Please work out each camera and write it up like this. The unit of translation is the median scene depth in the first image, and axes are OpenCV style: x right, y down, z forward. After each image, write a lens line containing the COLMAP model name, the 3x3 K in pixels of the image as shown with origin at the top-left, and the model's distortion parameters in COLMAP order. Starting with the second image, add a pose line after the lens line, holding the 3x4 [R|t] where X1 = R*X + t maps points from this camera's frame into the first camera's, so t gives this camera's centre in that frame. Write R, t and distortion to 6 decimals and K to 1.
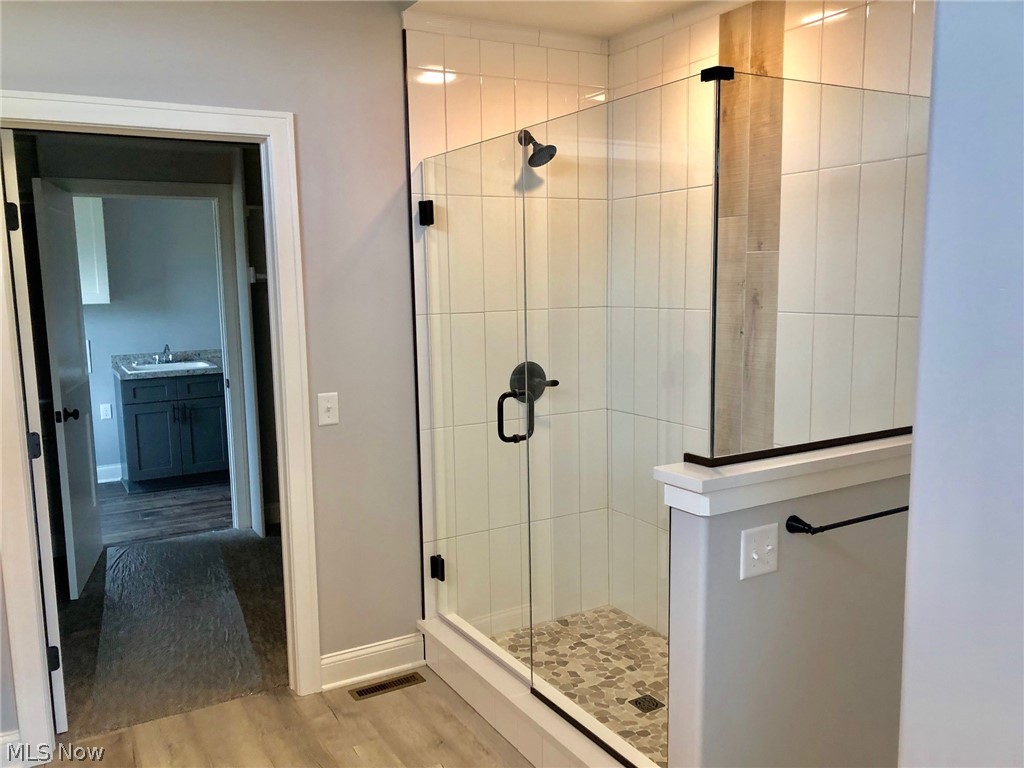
lens RADIAL K [[845.0, 0, 510.7], [0, 845.0, 384.6], [0, 0, 1]] dist [0.043253, -0.044275]
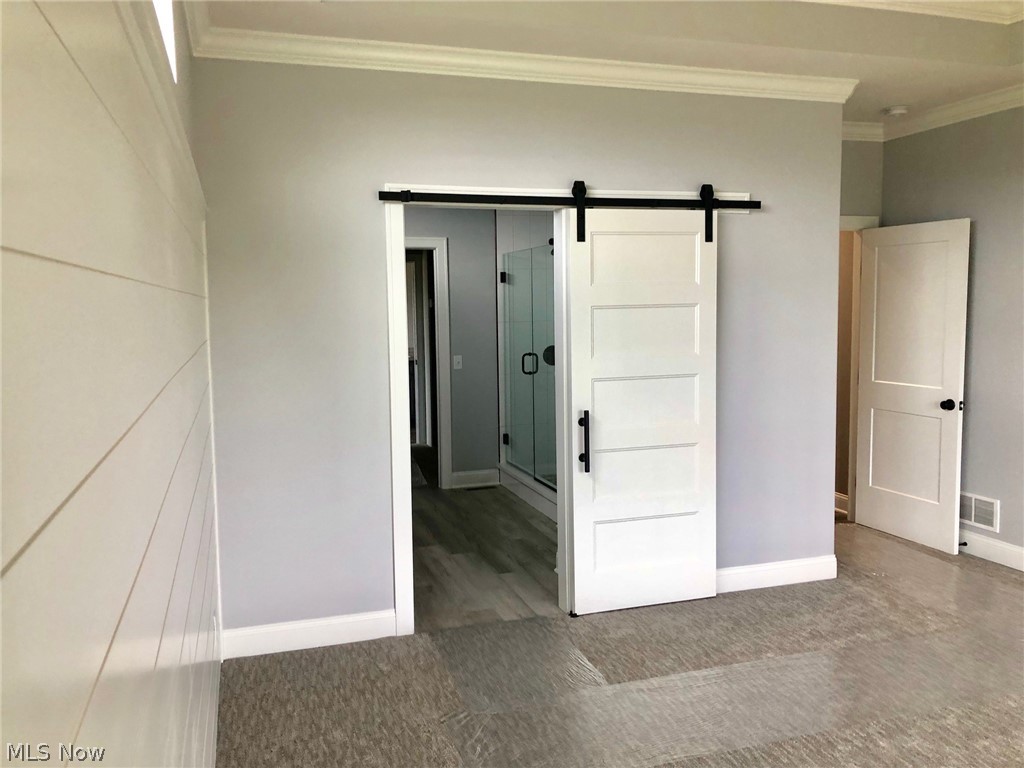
lens RADIAL K [[845.0, 0, 512.5], [0, 845.0, 383.7], [0, 0, 1]] dist [0.043253, -0.044275]
pose [[0.979191, 0.020147, -0.201938, 0.402940], [-0.026442, 0.999243, -0.028527, 0.149120], [0.201211, 0.033273, 0.978983, -1.243679]]
